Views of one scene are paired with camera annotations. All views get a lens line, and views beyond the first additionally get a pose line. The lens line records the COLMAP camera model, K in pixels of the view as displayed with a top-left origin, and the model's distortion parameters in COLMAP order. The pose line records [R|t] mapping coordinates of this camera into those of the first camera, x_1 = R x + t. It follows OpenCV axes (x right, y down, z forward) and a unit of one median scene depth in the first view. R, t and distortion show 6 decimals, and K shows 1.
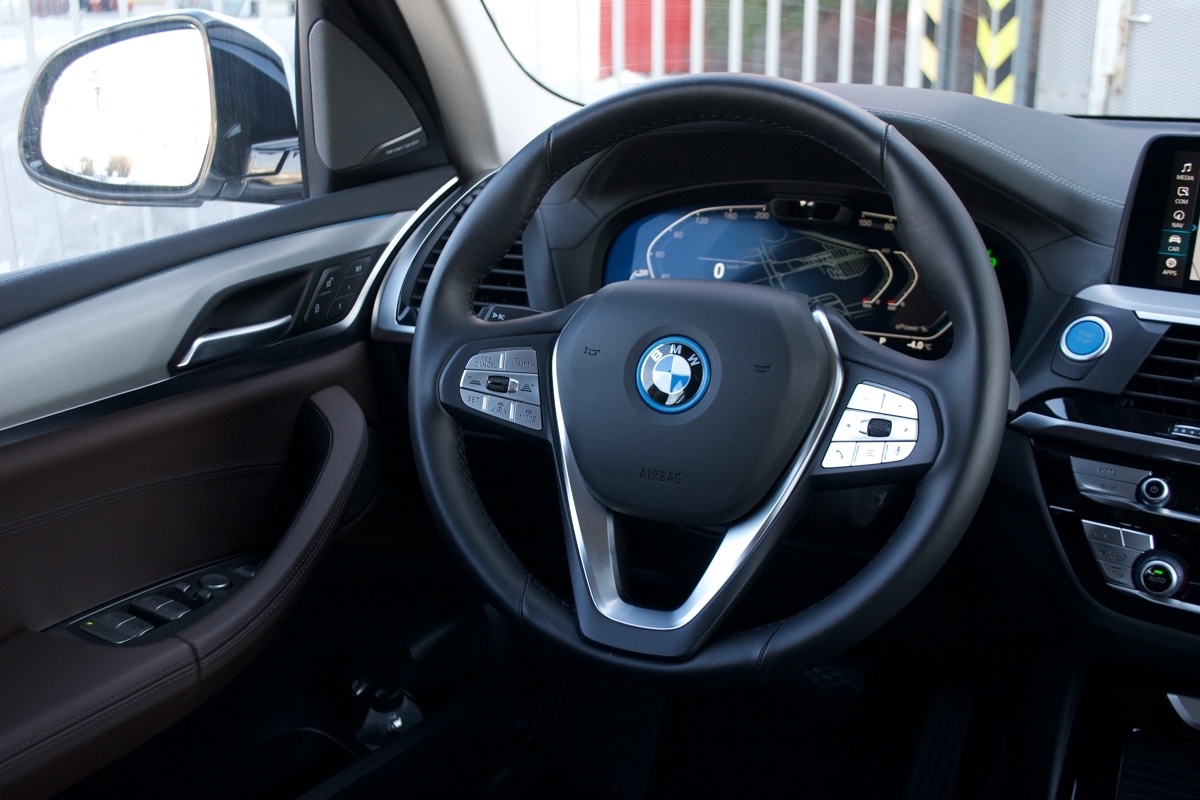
lens RADIAL K [[1329.9, 0, 582.2], [0, 1329.9, 404.9], [0, 0, 1]] dist [-0.051537, 0.018625]
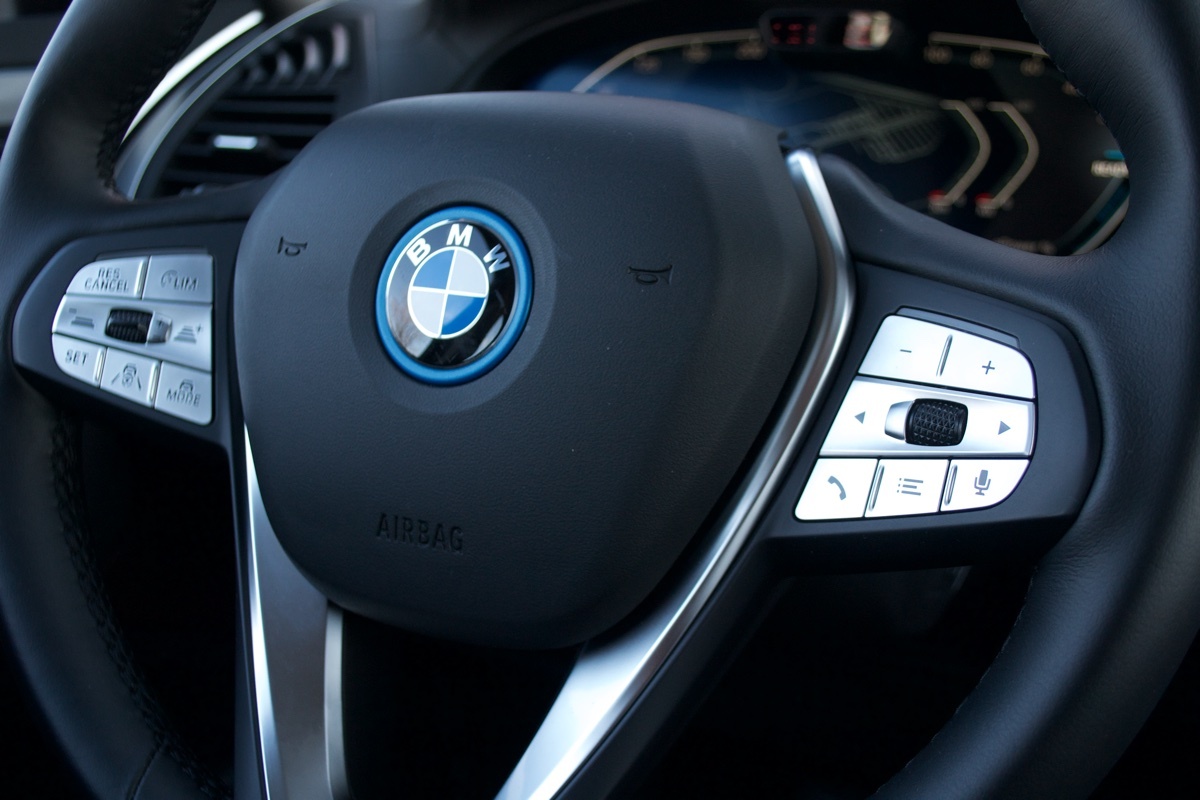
lens RADIAL K [[1384.3, 0, 600.0], [0, 1384.3, 400.0], [0, 0, 1]] dist [-0.052768, -0.015359]
pose [[0.998226, 0.012824, -0.058140, 0.142102], [-0.013933, 0.999728, -0.018699, 0.018770], [0.057885, 0.019475, 0.998133, 0.560571]]
